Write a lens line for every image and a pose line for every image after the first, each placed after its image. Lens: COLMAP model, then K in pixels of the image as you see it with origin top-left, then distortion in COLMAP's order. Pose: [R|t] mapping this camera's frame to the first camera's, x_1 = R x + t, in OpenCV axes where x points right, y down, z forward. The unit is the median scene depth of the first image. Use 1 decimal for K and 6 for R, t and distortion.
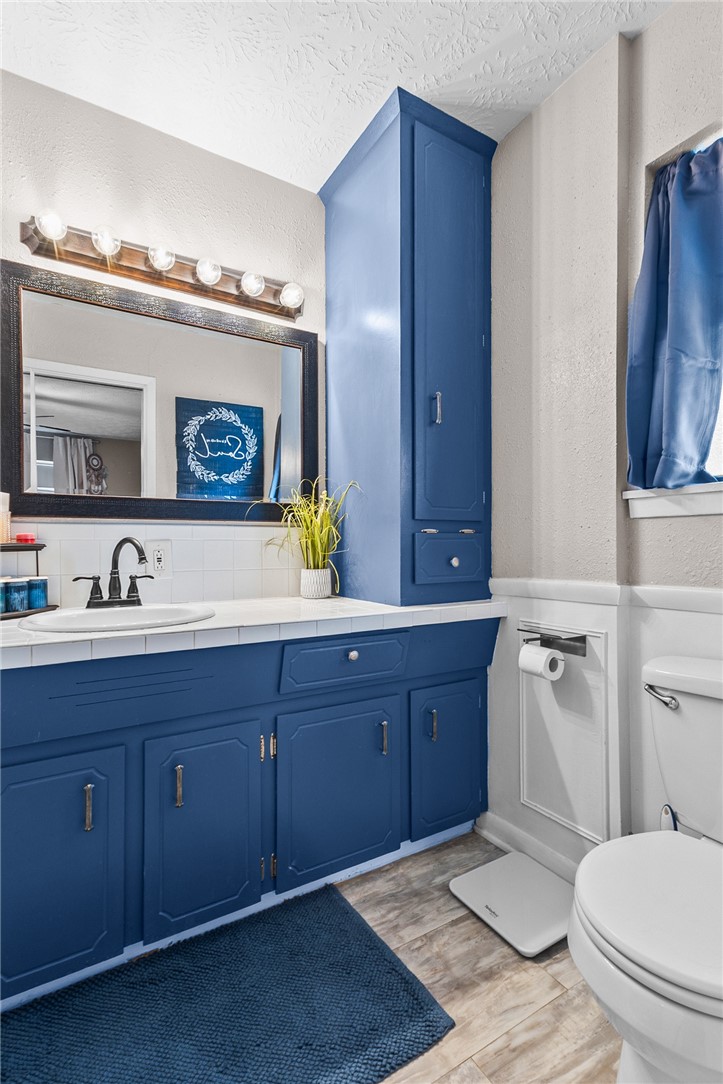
lens RADIAL K [[502.0, 0, 355.0], [0, 502.0, 539.9], [0, 0, 1]] dist [0.014285, -0.001745]
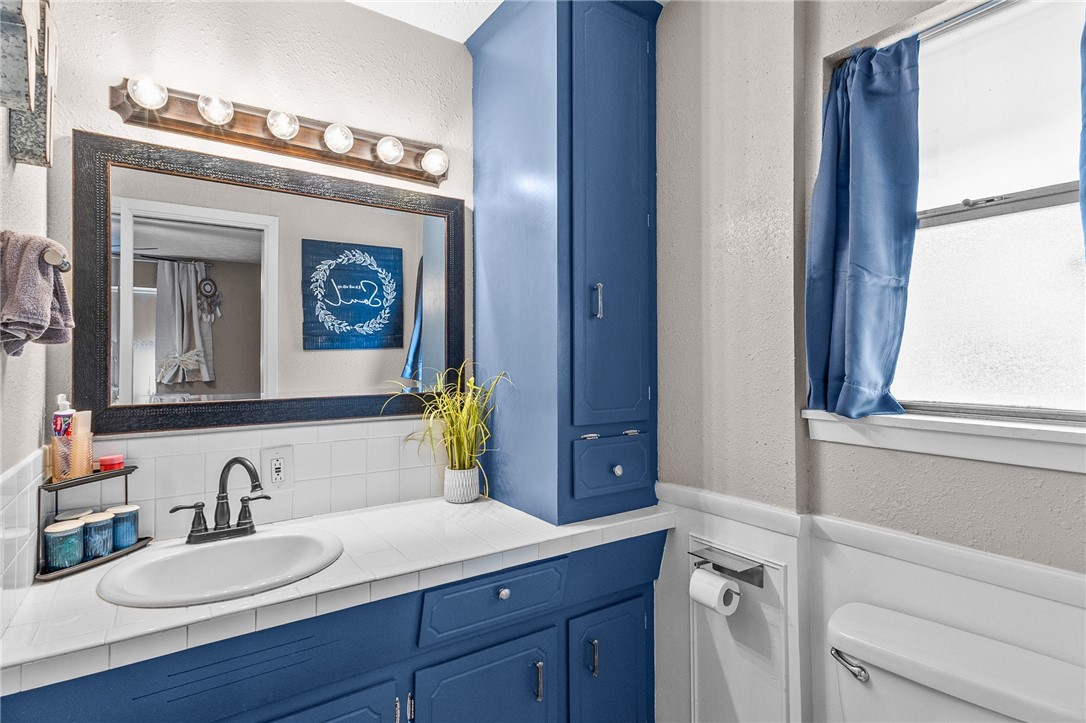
lens RADIAL K [[547.0, 0, 539.3], [0, 547.0, 345.7], [0, 0, 1]] dist [0.023281, -0.001294]
pose [[0.998080, 0.000941, 0.061930, -0.001972], [-0.000097, 0.999907, -0.013626, -0.169828], [-0.061937, 0.013594, 0.997987, 0.033051]]
